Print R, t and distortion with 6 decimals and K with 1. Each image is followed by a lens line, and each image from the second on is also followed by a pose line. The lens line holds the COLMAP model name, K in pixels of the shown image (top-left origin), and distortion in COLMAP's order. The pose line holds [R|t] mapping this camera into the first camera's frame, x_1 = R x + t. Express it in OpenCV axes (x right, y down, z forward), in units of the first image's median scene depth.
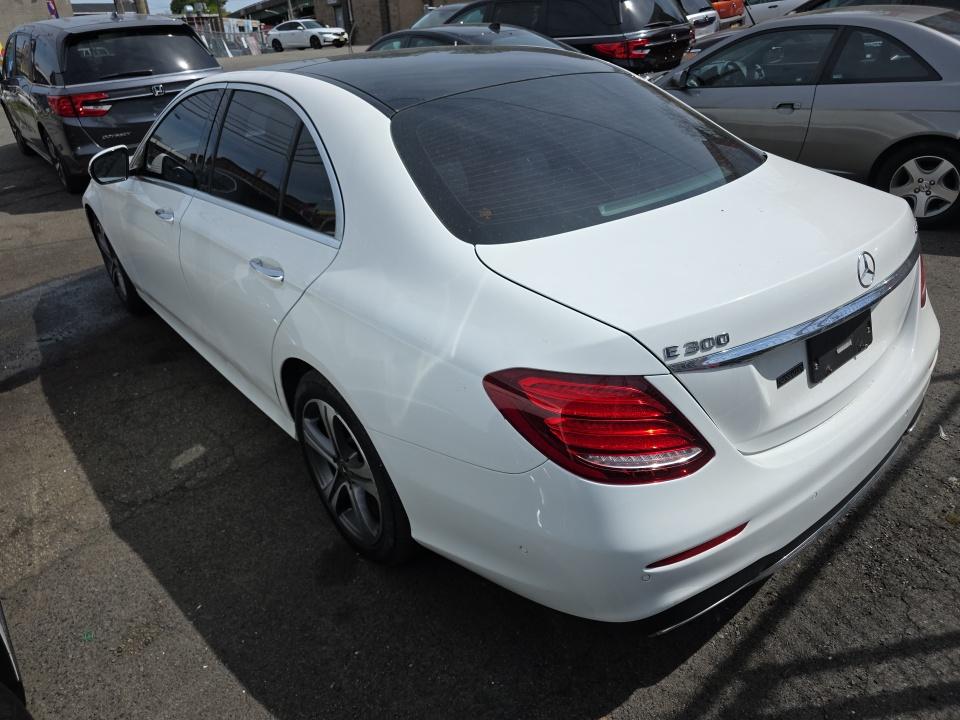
lens RADIAL K [[636.1, 0, 480.0], [0, 636.1, 360.0], [0, 0, 1]] dist [-0.001535, -0.003374]
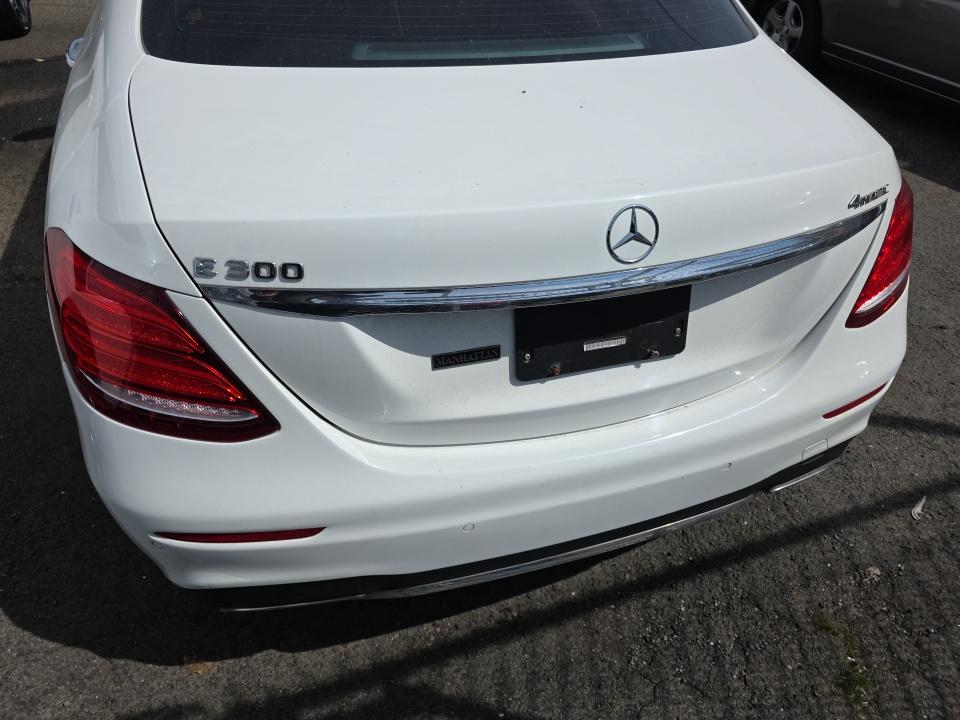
lens RADIAL K [[643.3, 0, 480.0], [0, 643.3, 360.0], [0, 0, 1]] dist [0.005577, 0.000390]
pose [[0.927732, 0.312813, -0.203619, 0.519449], [-0.265895, 0.936745, 0.227617, -0.107160], [0.261940, -0.157027, 0.952224, 0.288279]]
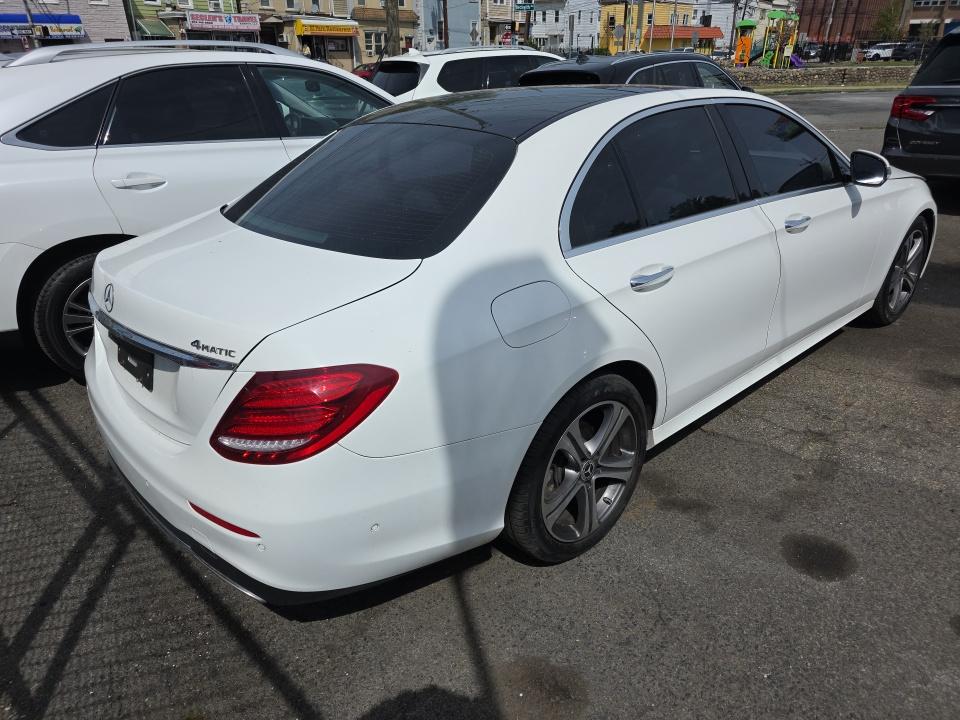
lens RADIAL K [[636.1, 0, 480.0], [0, 636.1, 360.0], [0, 0, 1]] dist [-0.001535, -0.003374]
pose [[0.085364, 0.483536, -0.871152, 1.468151], [-0.457646, 0.795681, 0.396801, -0.698207], [0.885027, 0.364807, 0.289211, 1.072476]]
